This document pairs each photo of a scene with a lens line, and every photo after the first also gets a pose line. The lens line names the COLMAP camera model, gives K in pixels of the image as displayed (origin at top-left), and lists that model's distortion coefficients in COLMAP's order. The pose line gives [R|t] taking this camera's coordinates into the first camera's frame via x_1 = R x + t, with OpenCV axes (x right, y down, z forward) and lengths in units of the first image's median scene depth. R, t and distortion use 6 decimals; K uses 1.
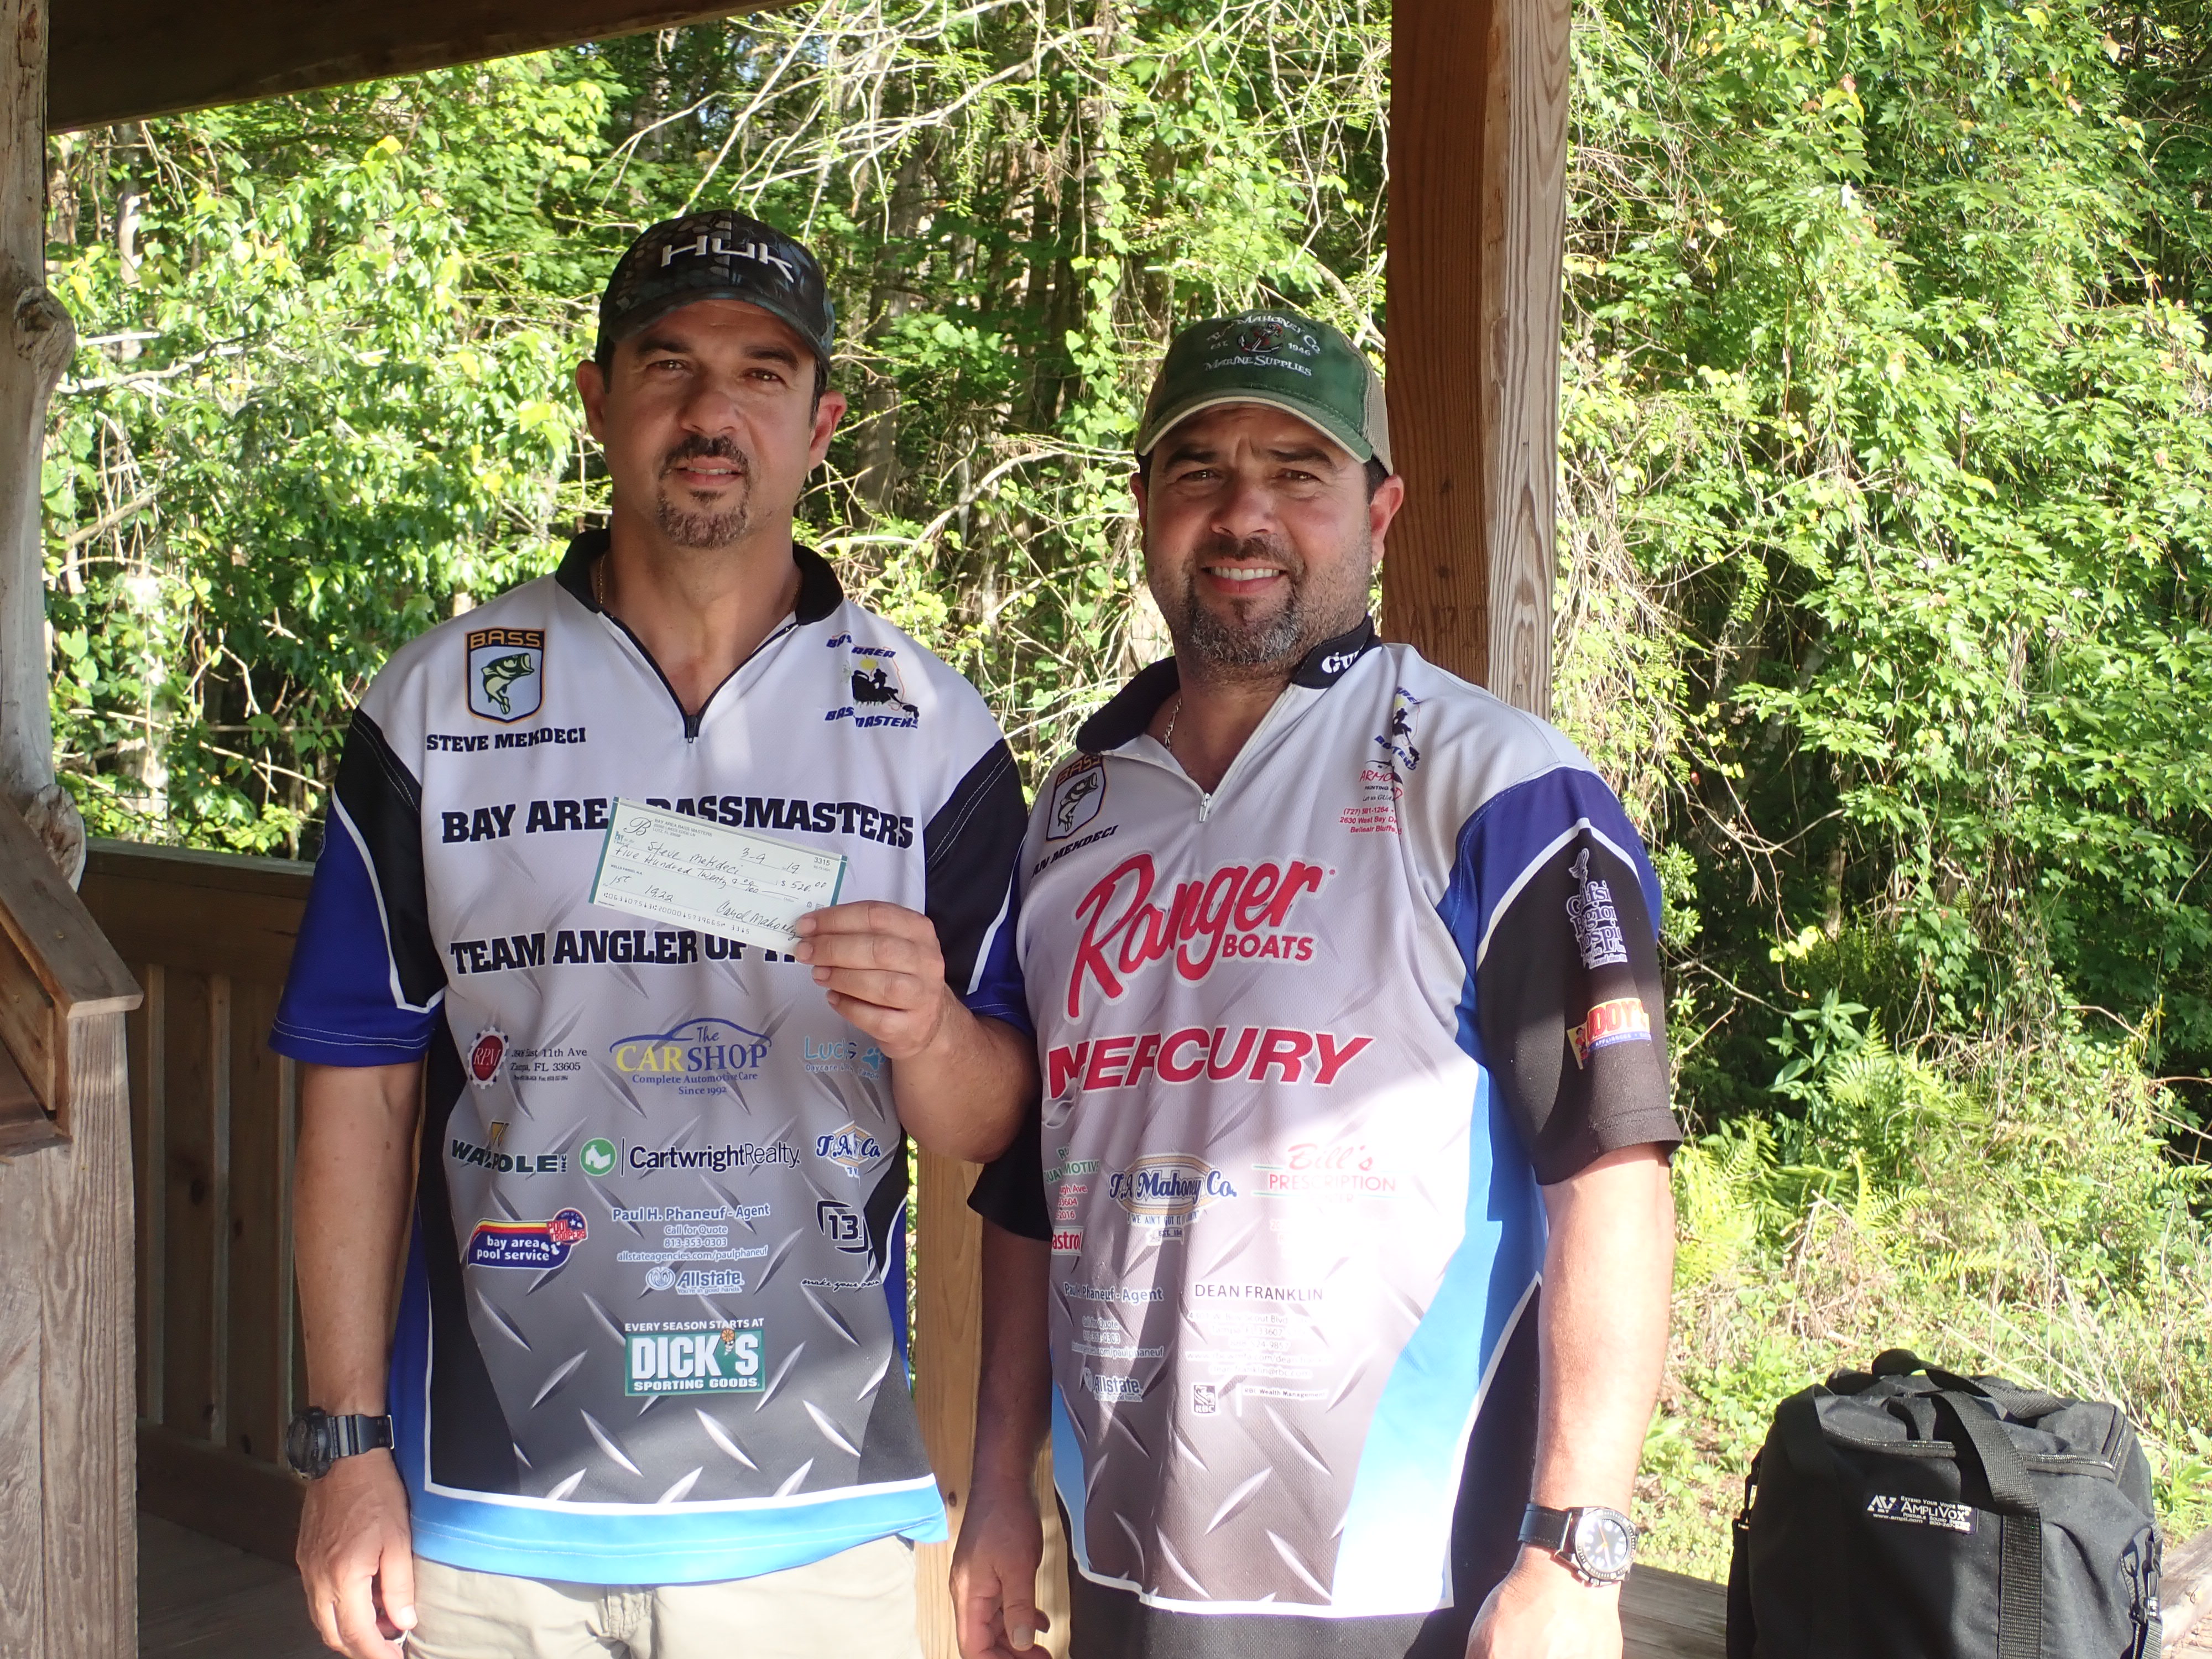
lens RADIAL K [[2816.1, 0, 1071.6], [0, 2816.1, 844.0], [0, 0, 1]] dist [-0.000589, 0.000000]
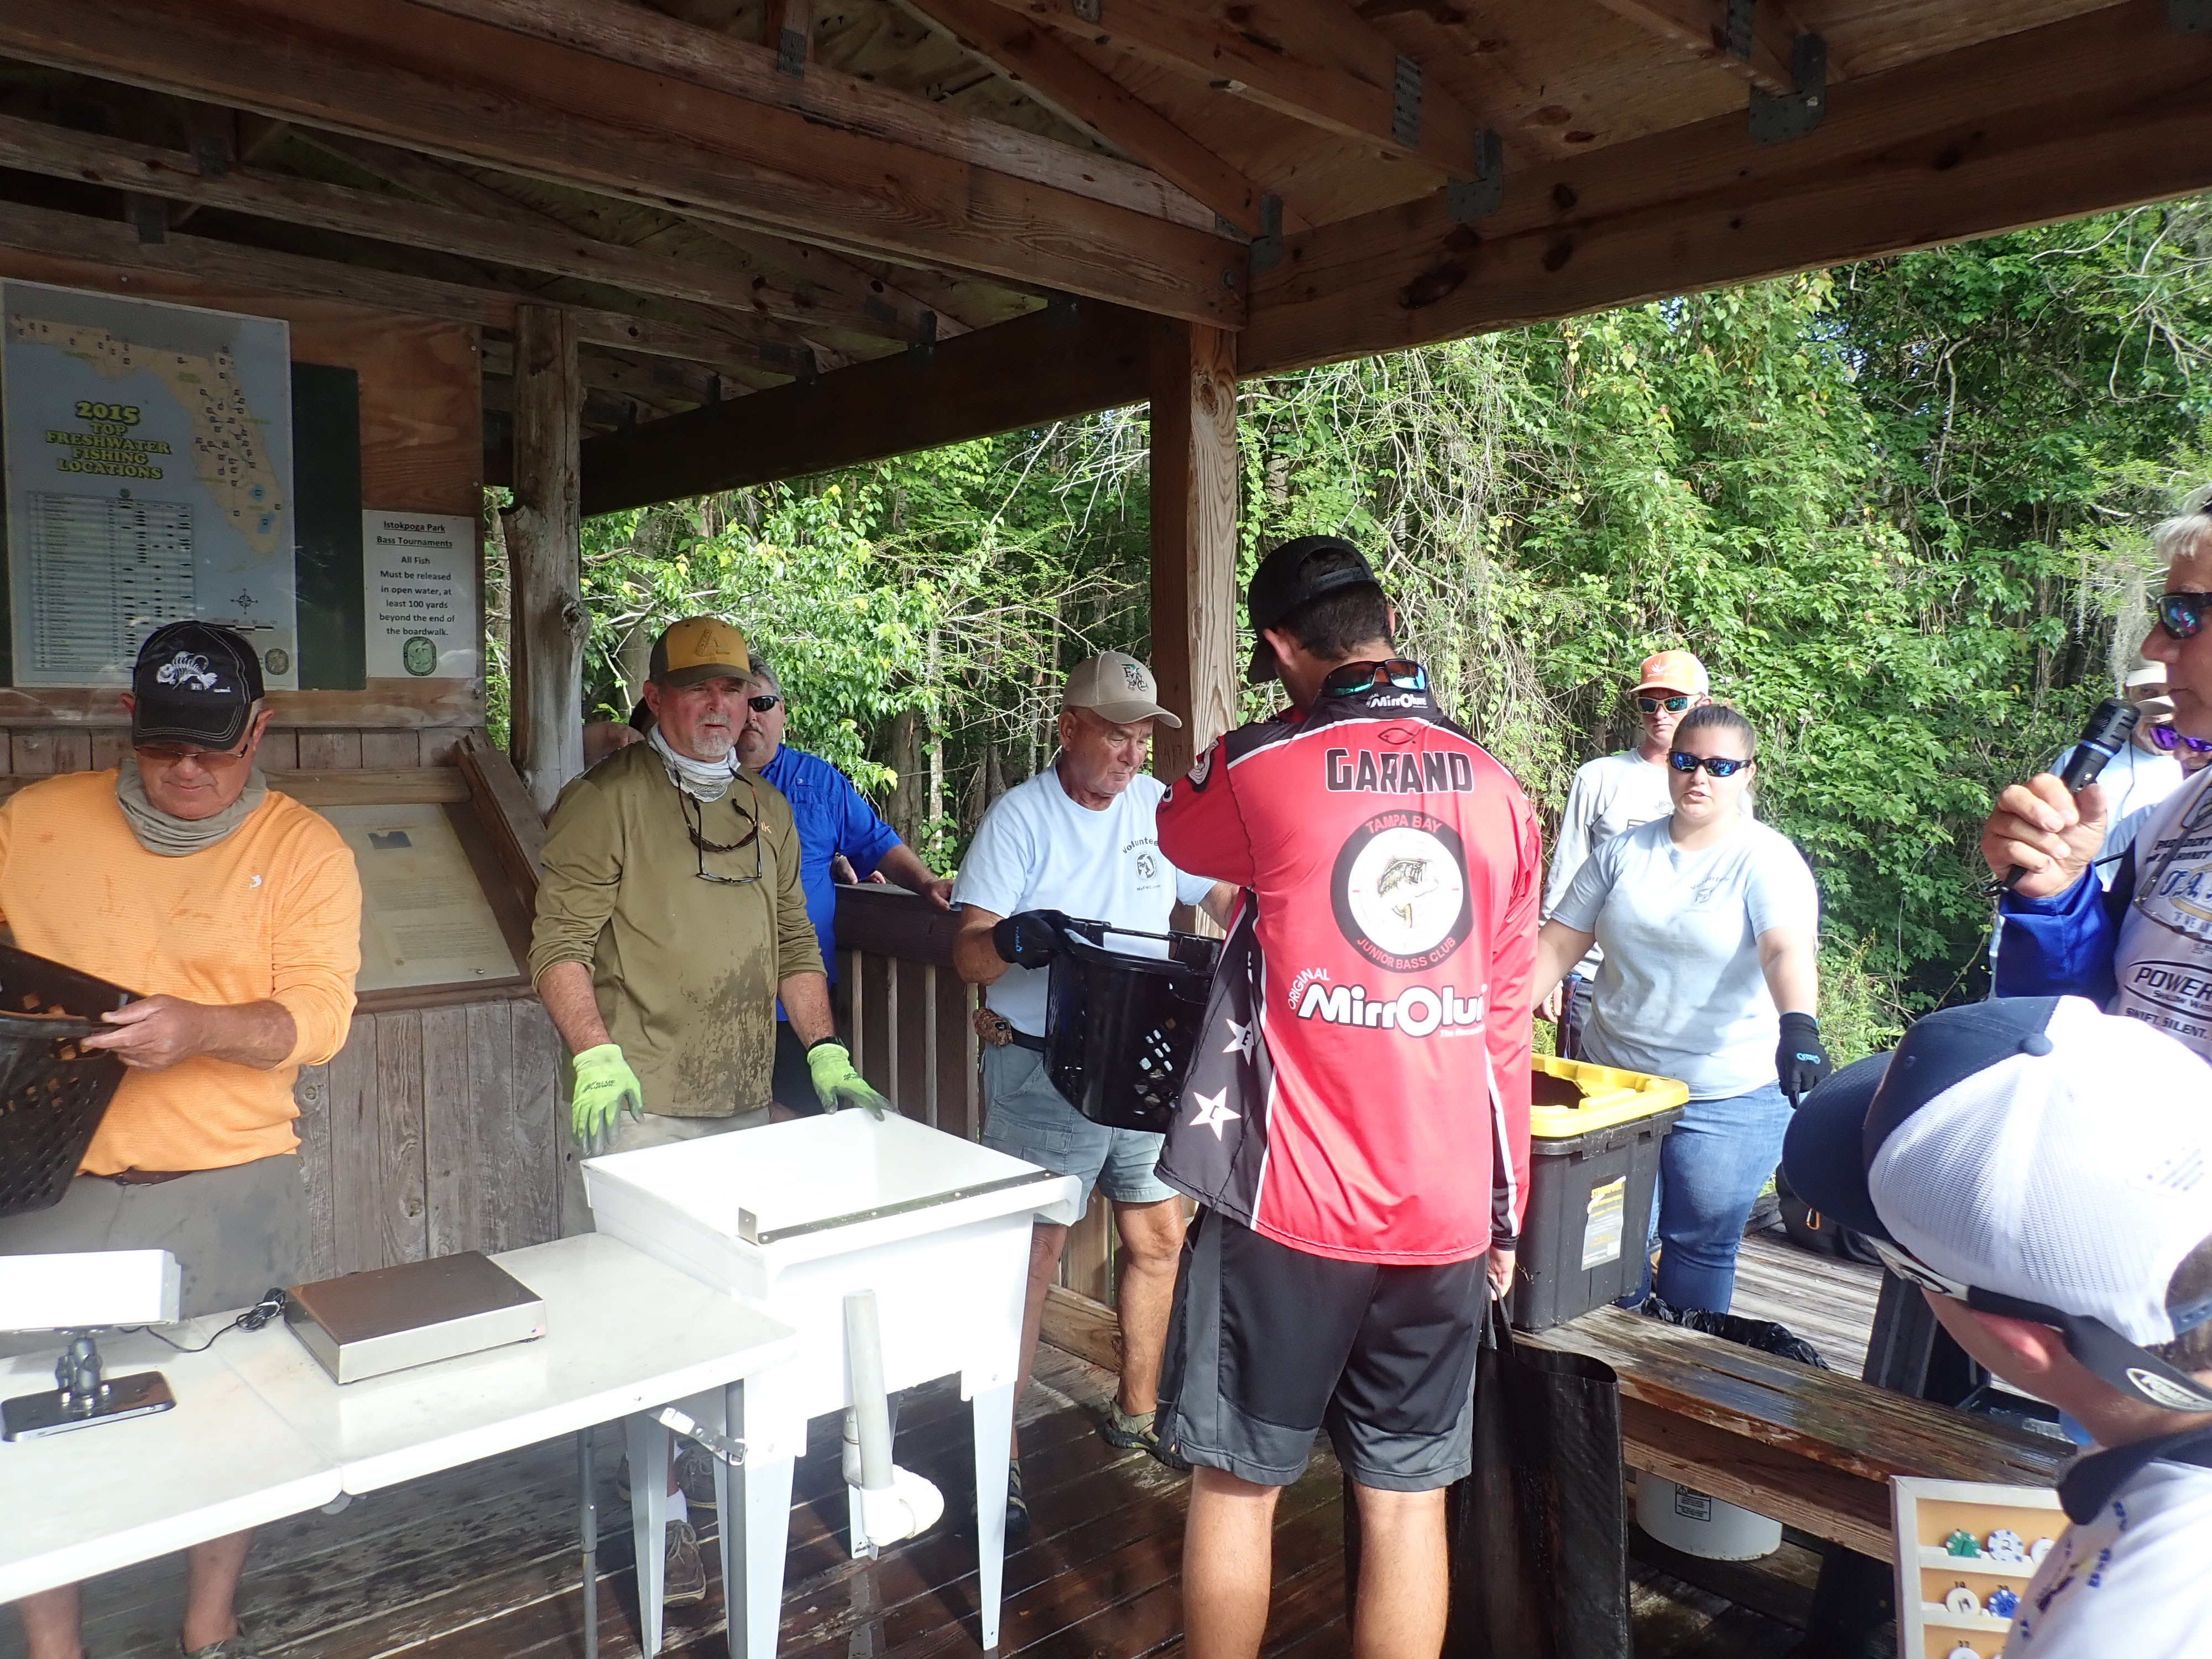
lens RADIAL K [[1629.8, 0, 1086.3], [0, 1629.8, 837.5], [0, 0, 1]] dist [0.000560, -0.002452]
pose [[0.987197, -0.005420, -0.159416, 0.073499], [0.005550, 0.999985, 0.000370, -0.004610], [0.159411, -0.001250, 0.987211, -0.059426]]
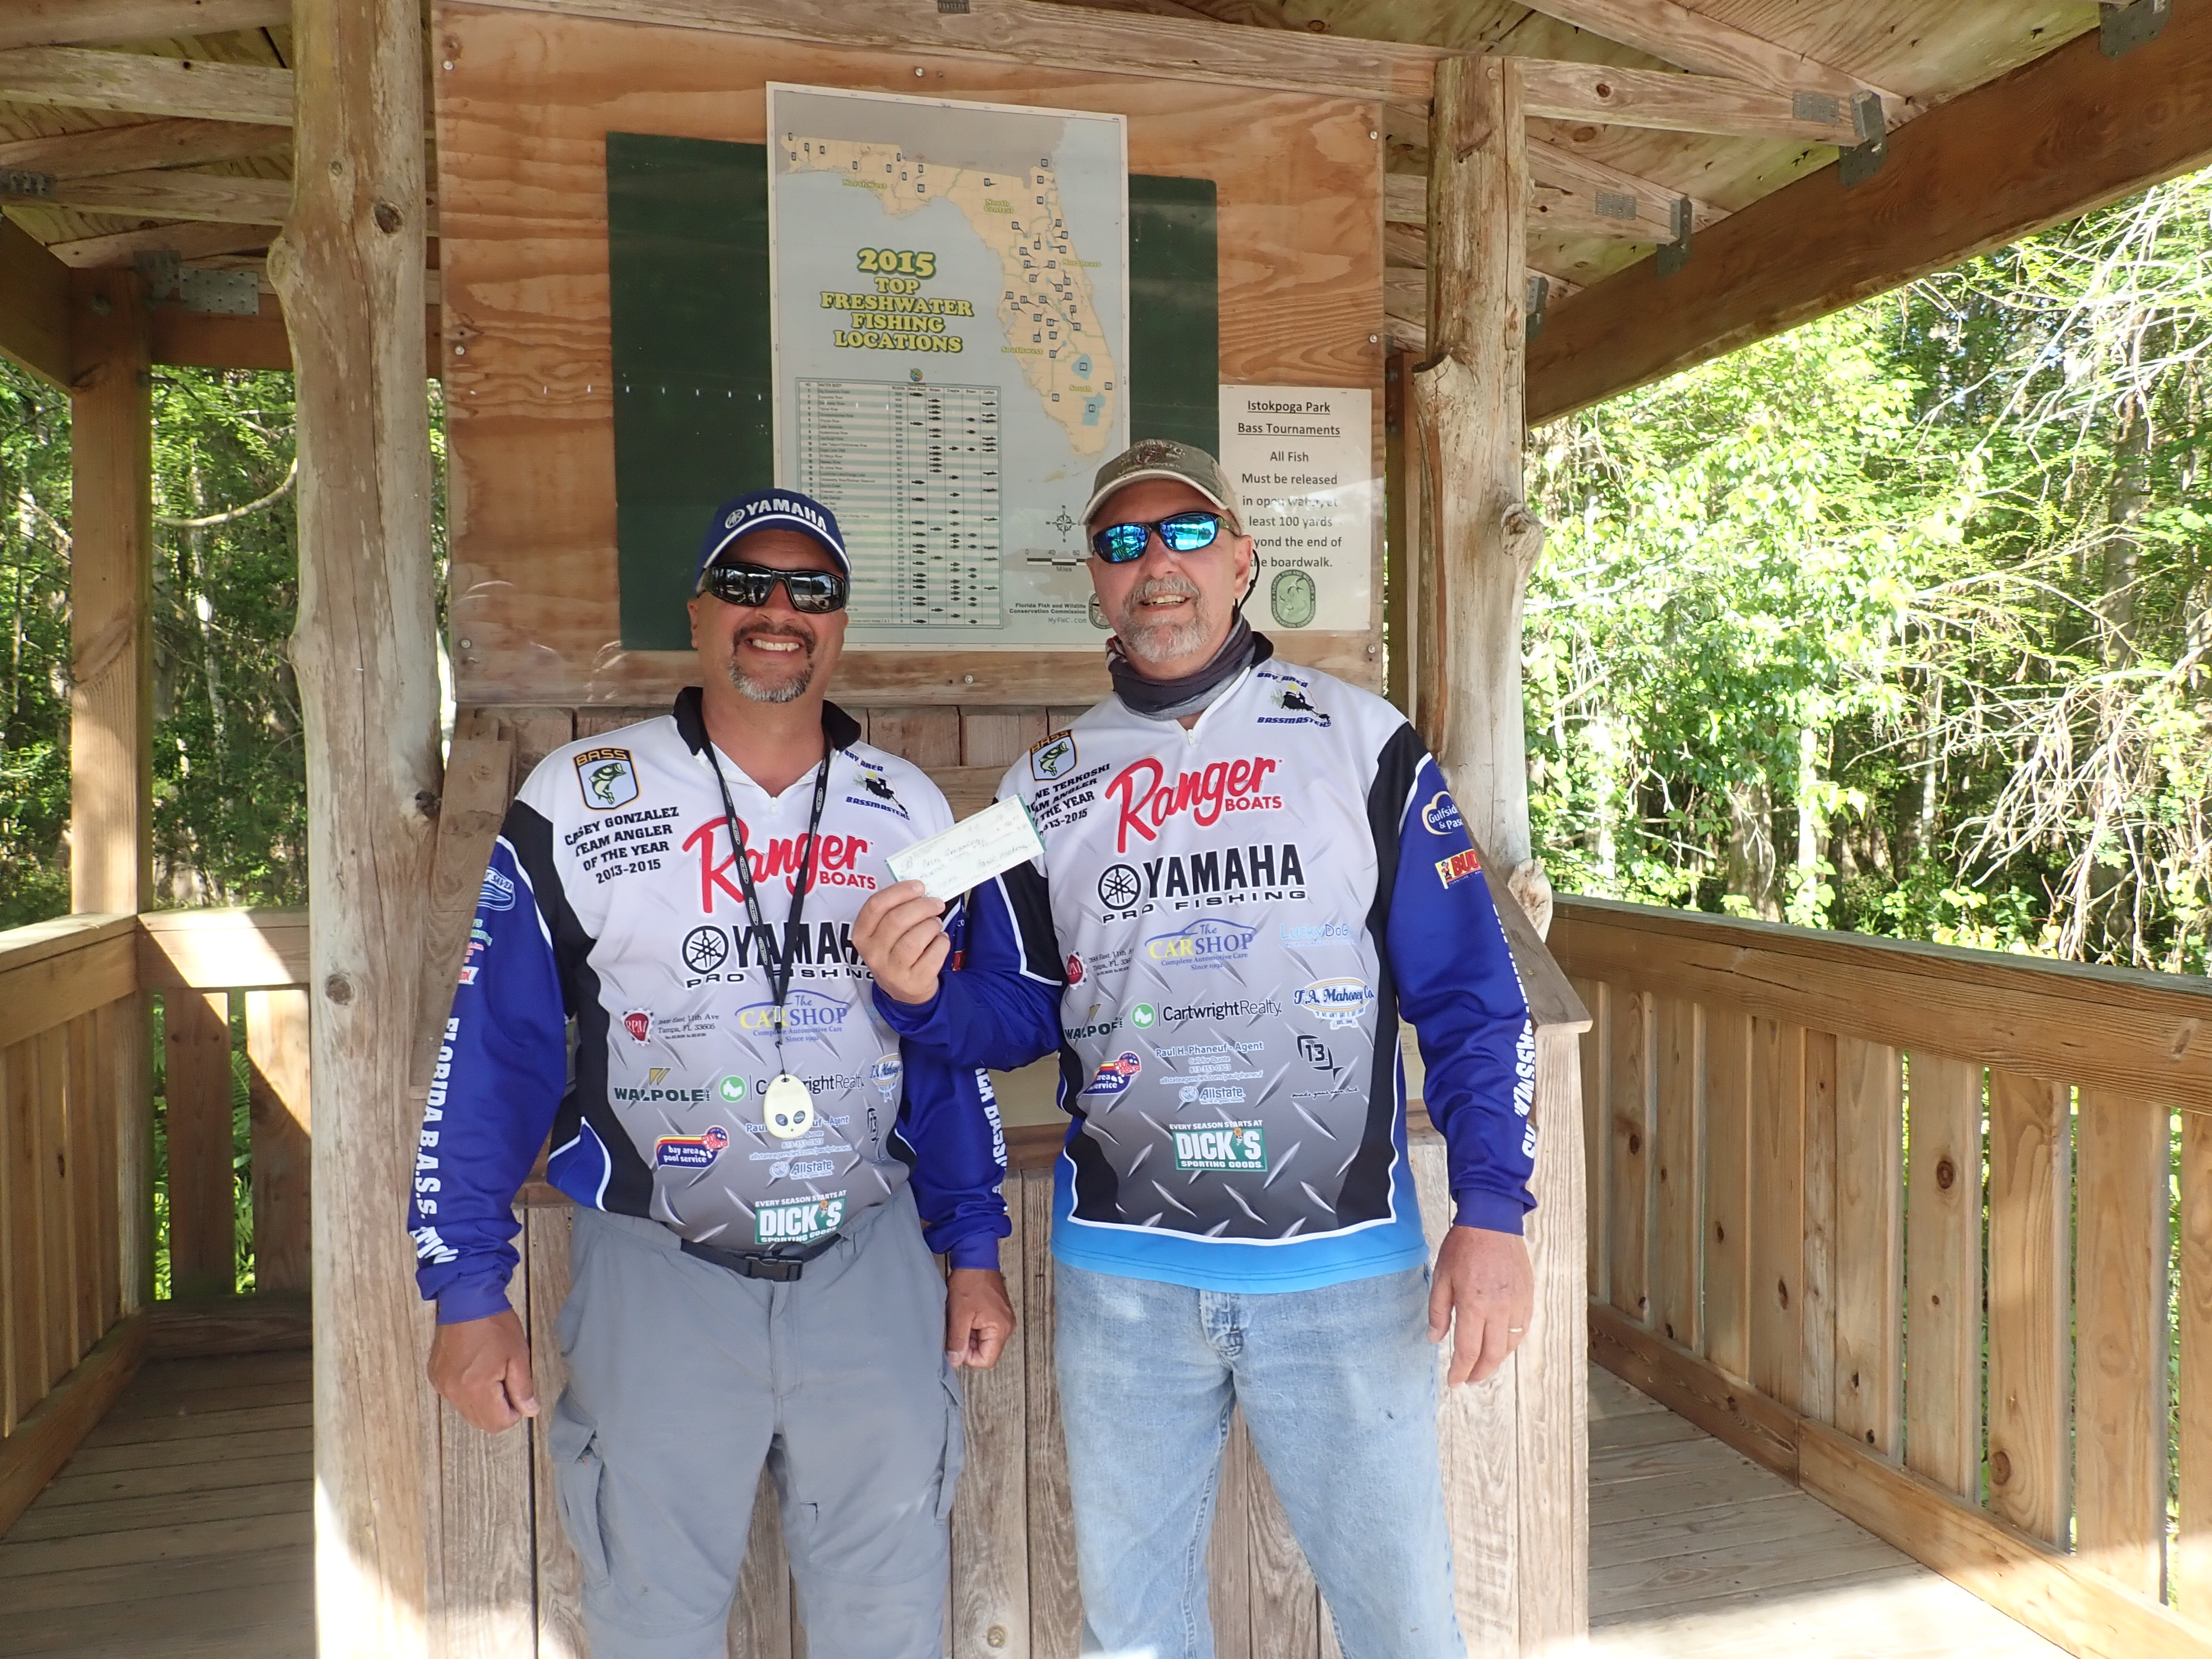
lens RADIAL K [[1629.8, 0, 1089.6], [0, 1629.8, 843.6], [0, 0, 1]] dist [0.000560, -0.002452]
pose [[0.812438, -0.007700, -0.582997, -0.023001], [-0.008628, 0.999645, -0.025226, -0.002040], [0.582984, 0.025525, 0.812083, 0.072908]]
